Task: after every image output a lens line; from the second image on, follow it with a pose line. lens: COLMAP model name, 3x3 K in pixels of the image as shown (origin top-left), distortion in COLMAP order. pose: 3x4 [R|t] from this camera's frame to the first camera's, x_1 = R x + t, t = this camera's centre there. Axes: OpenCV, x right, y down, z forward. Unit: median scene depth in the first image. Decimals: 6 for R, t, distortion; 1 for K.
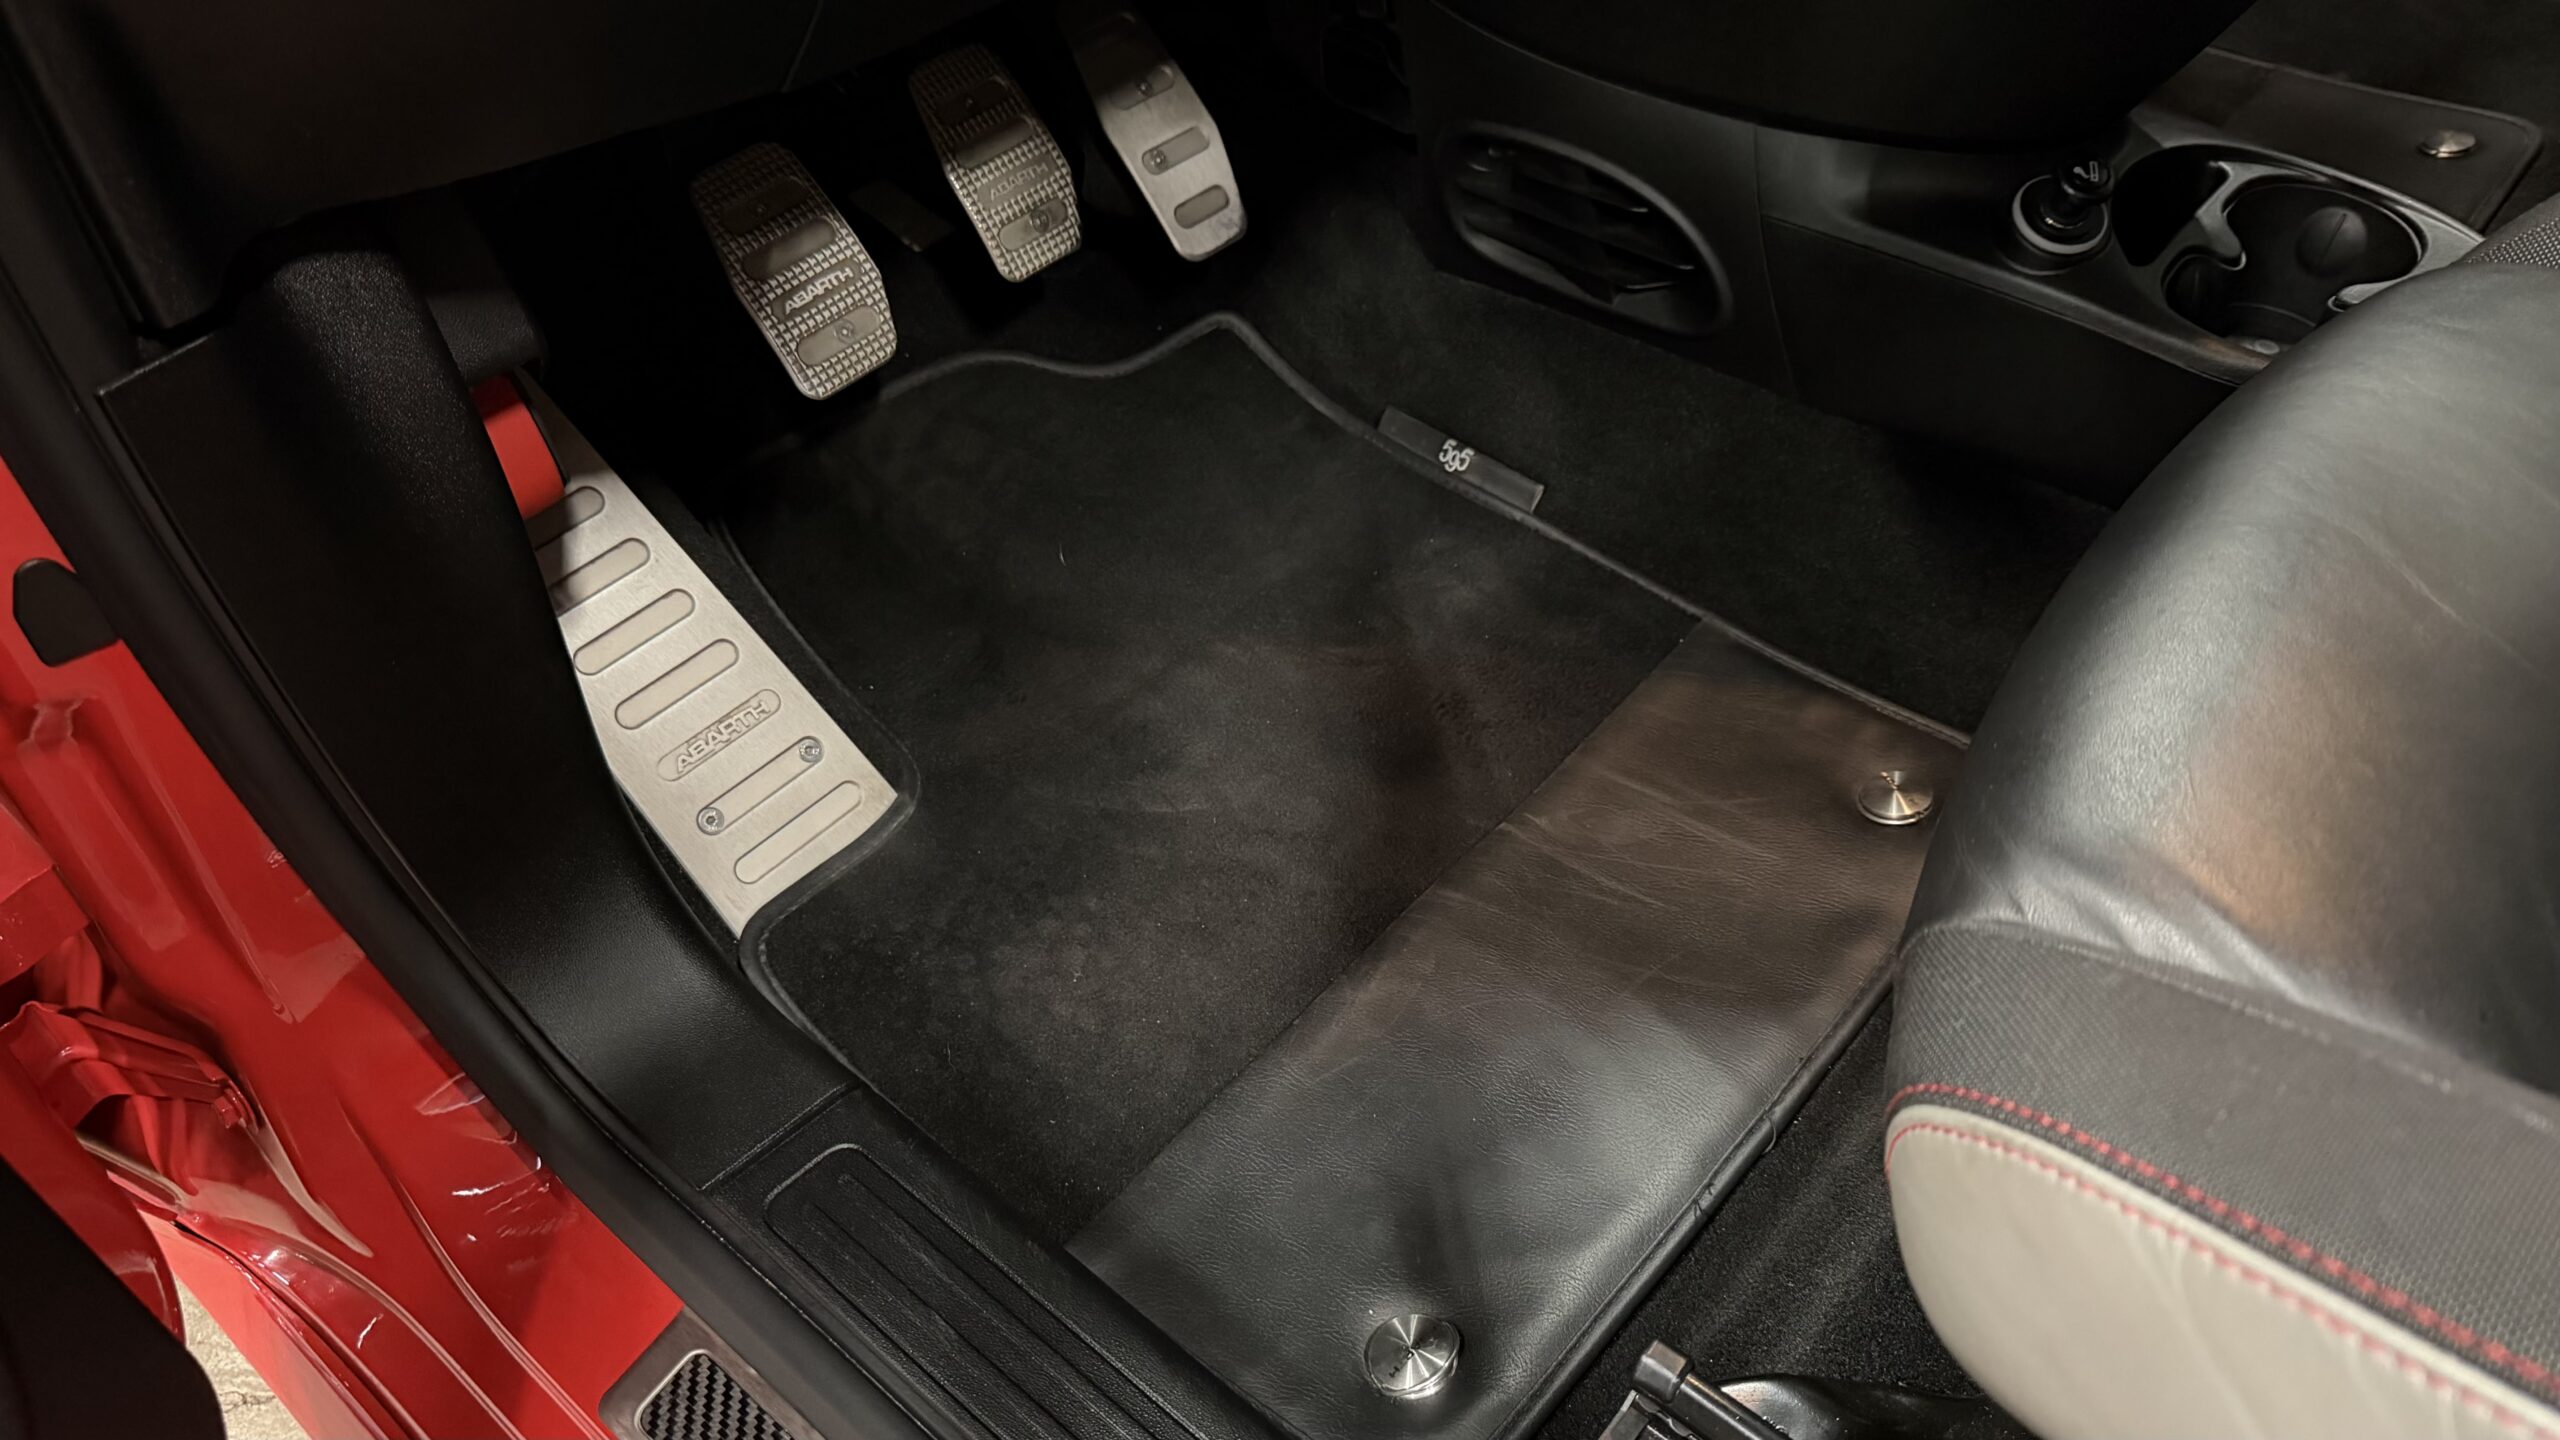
lens RADIAL K [[1804.8, 0, 1305.0], [0, 1804.8, 728.2], [0, 0, 1]] dist [0.003462, -0.030814]
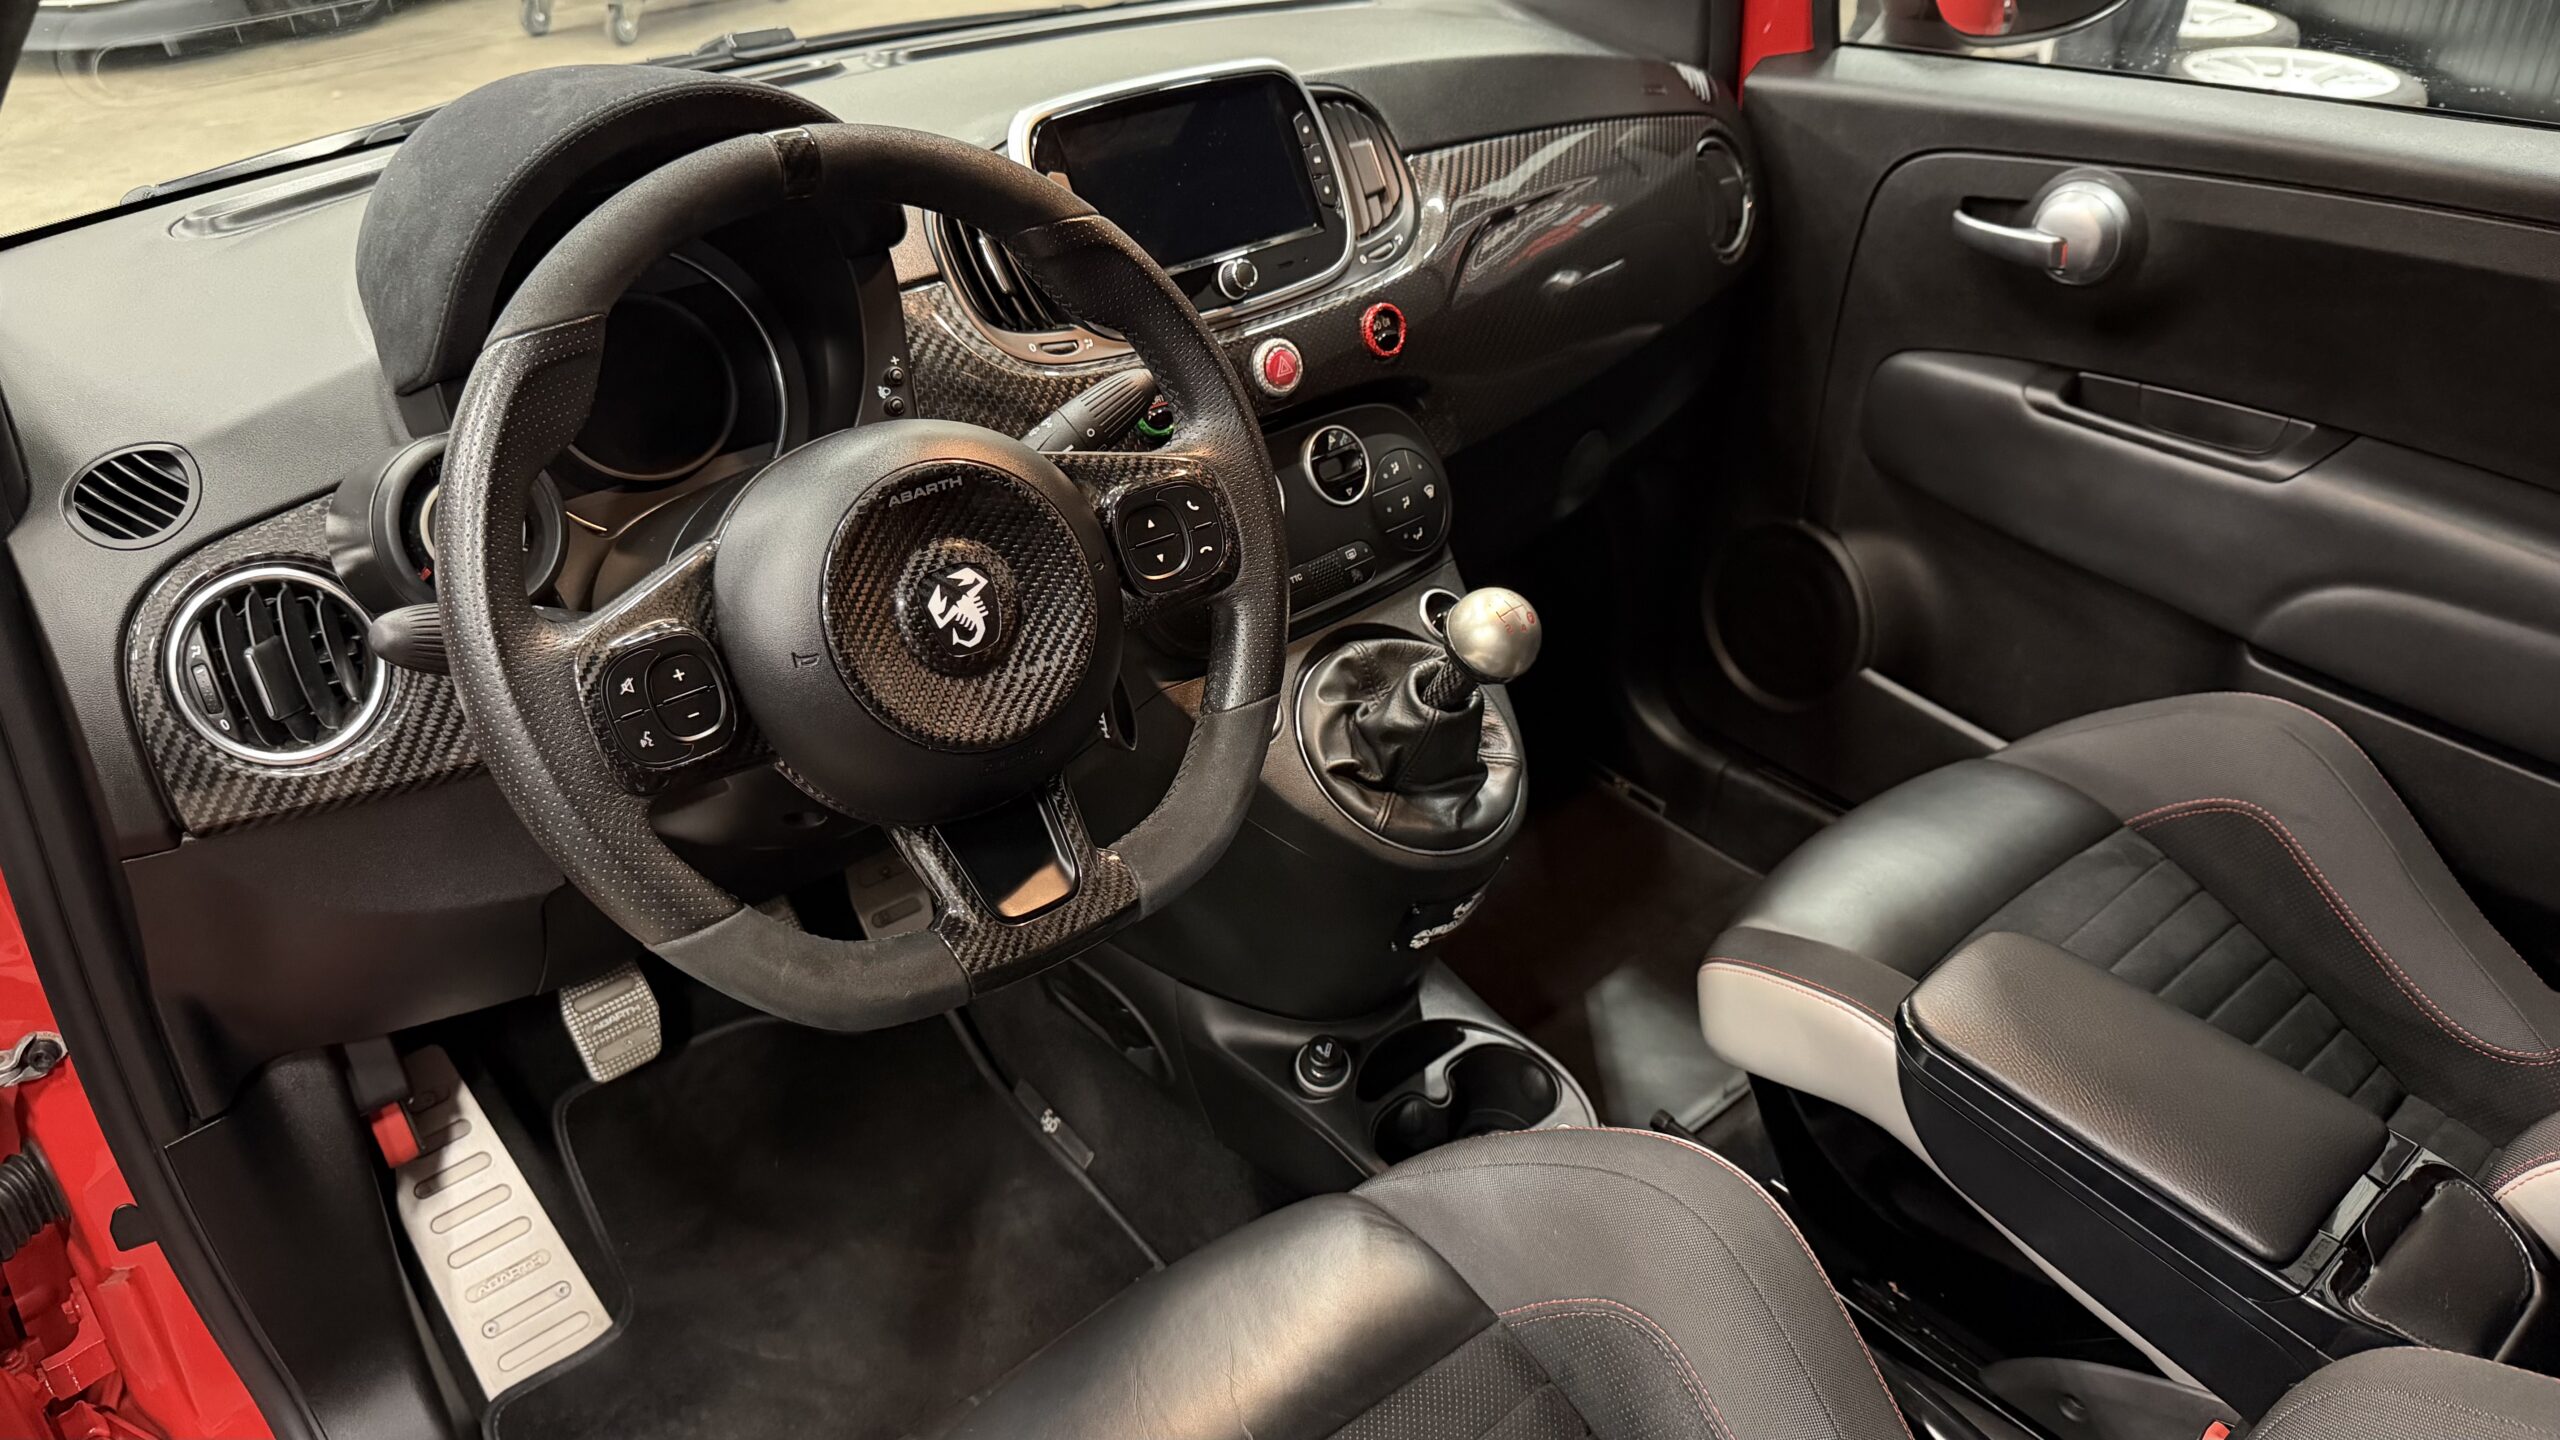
lens RADIAL K [[1792.1, 0, 1280.9], [0, 1792.1, 730.4], [0, 0, 1]] dist [0.034618, -0.049062]
pose [[0.988387, 0.104650, -0.110182, 0.499695], [-0.124822, 0.972648, -0.195897, -0.243045], [0.086668, 0.207376, 0.974415, -0.653508]]
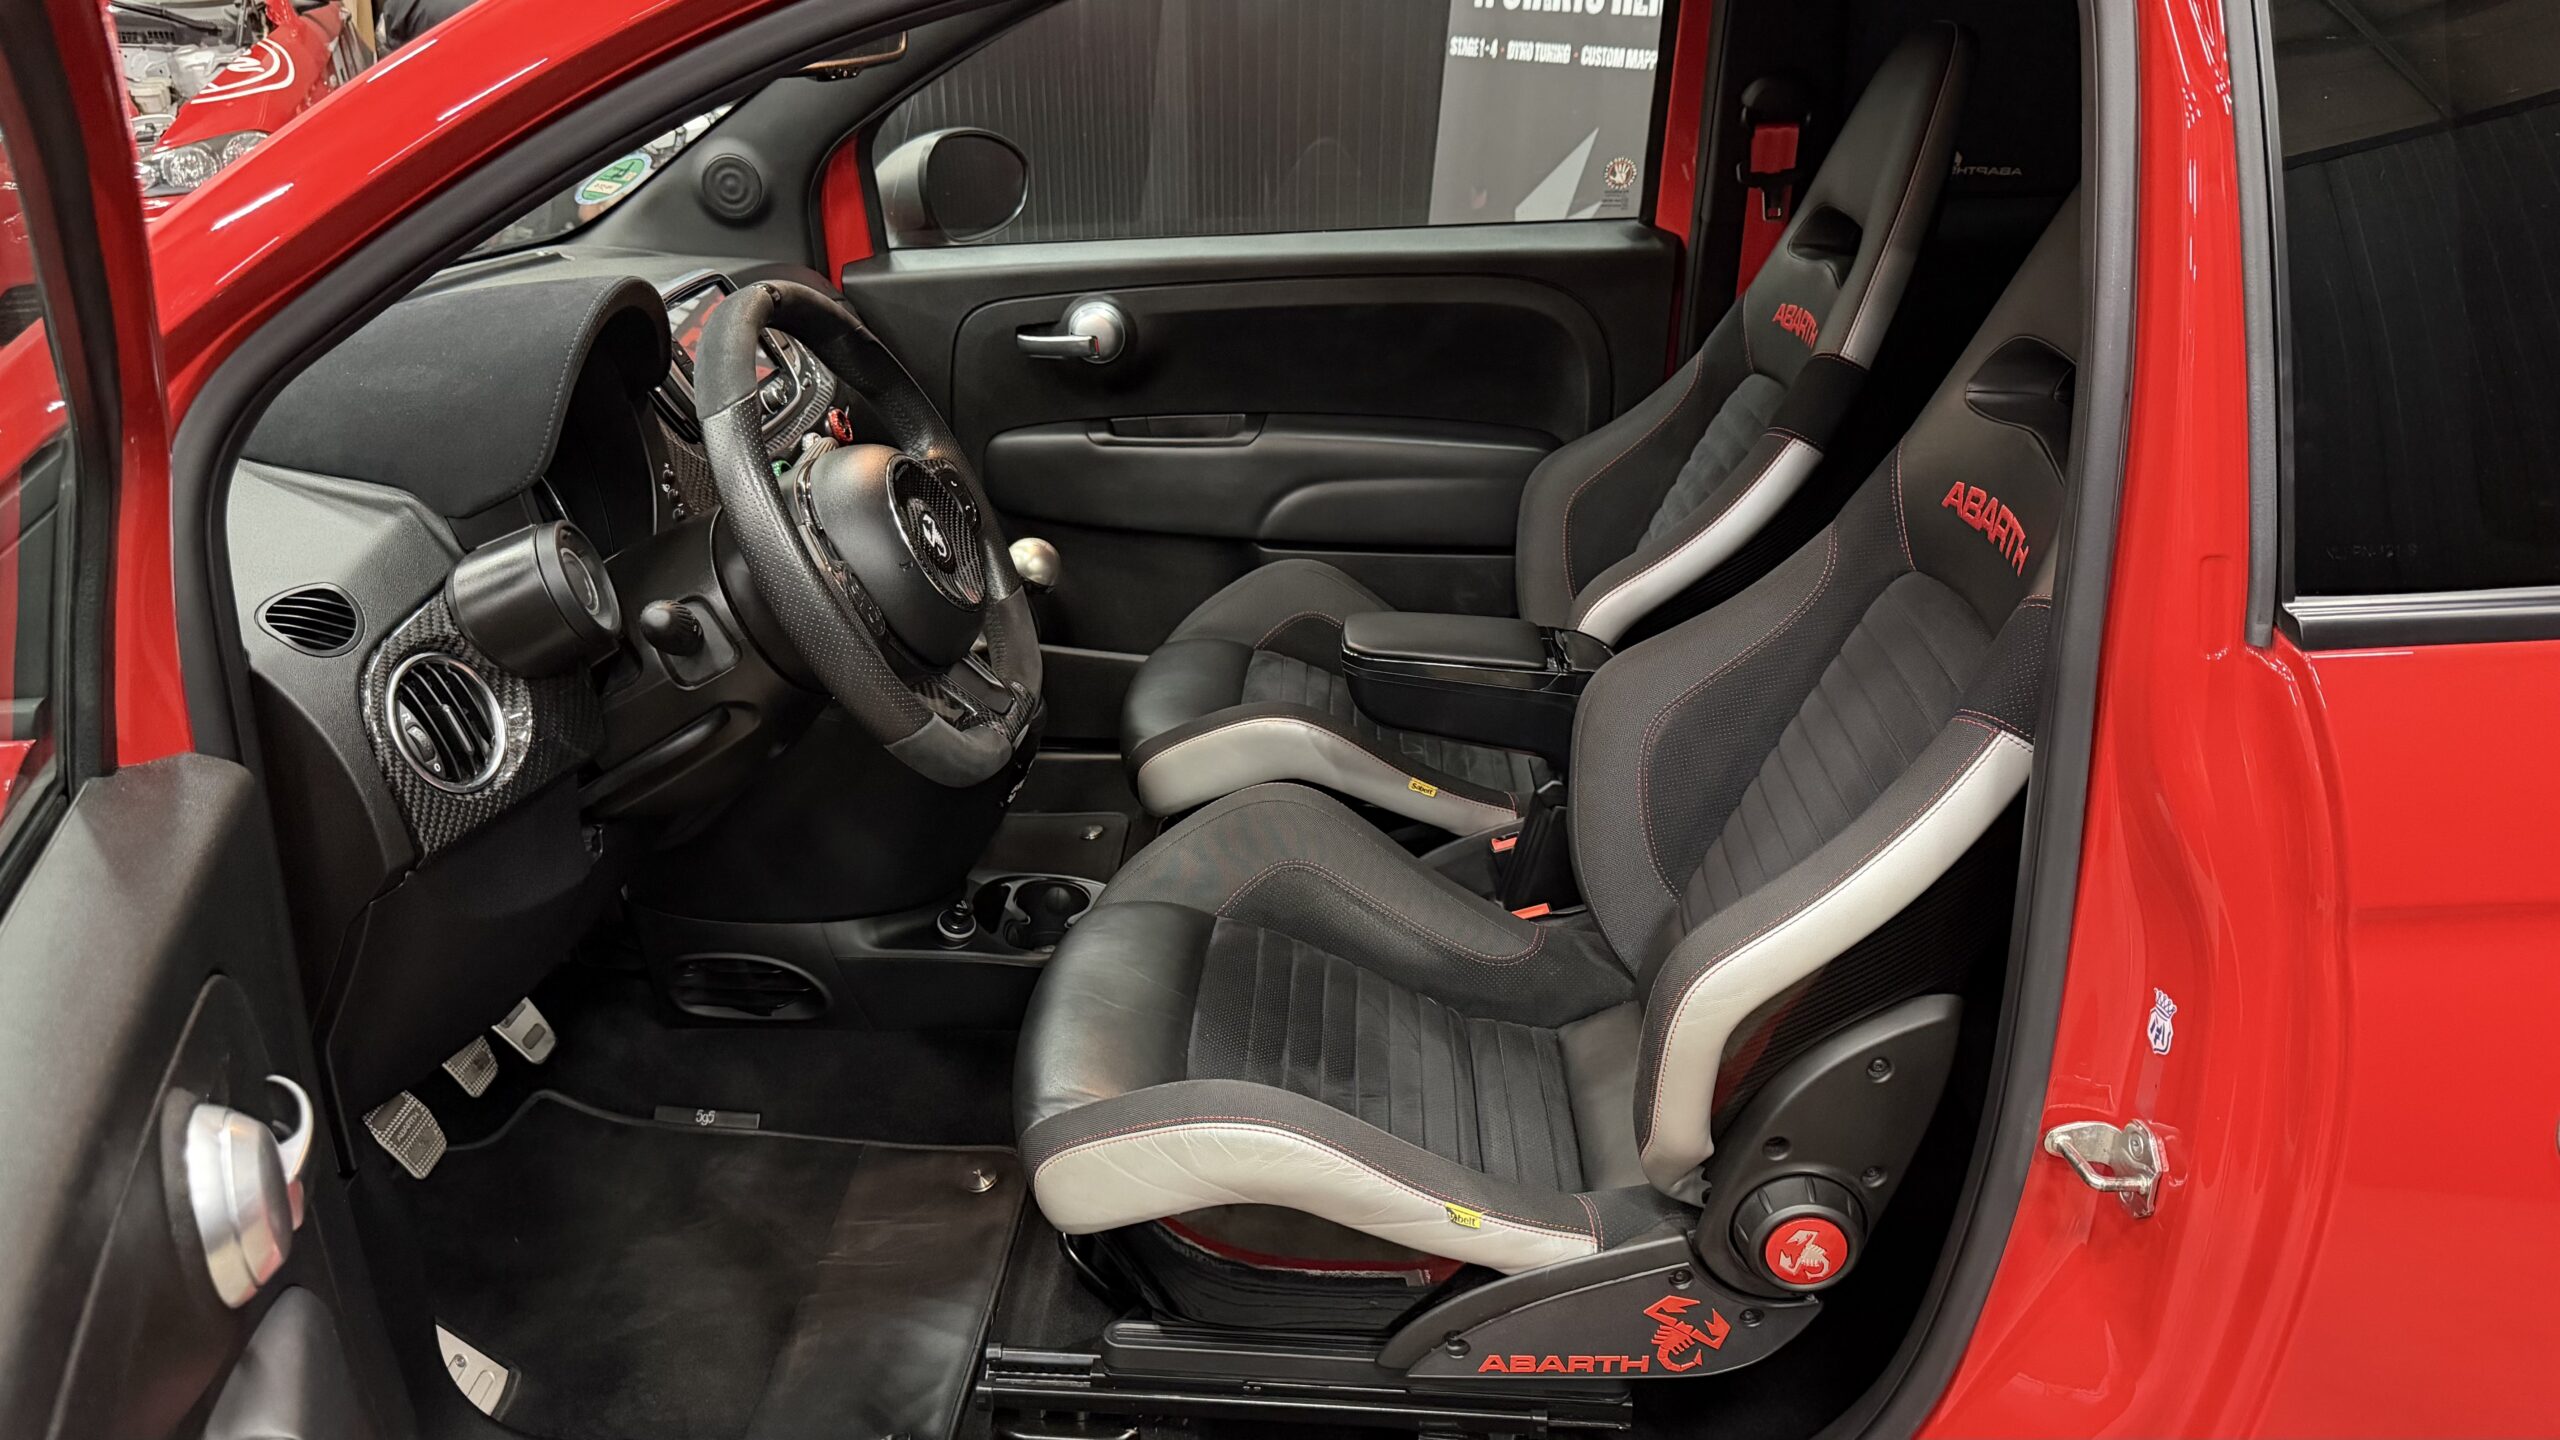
lens RADIAL K [[1760.4, 0, 1281.3], [0, 1760.4, 758.5], [0, 0, 1]] dist [0.062283, -0.103085]
pose [[0.785471, -0.218442, 0.579066, -0.533290], [0.405600, 0.888394, -0.215044, 0.195743], [-0.467464, 0.403780, 0.786408, -1.098607]]
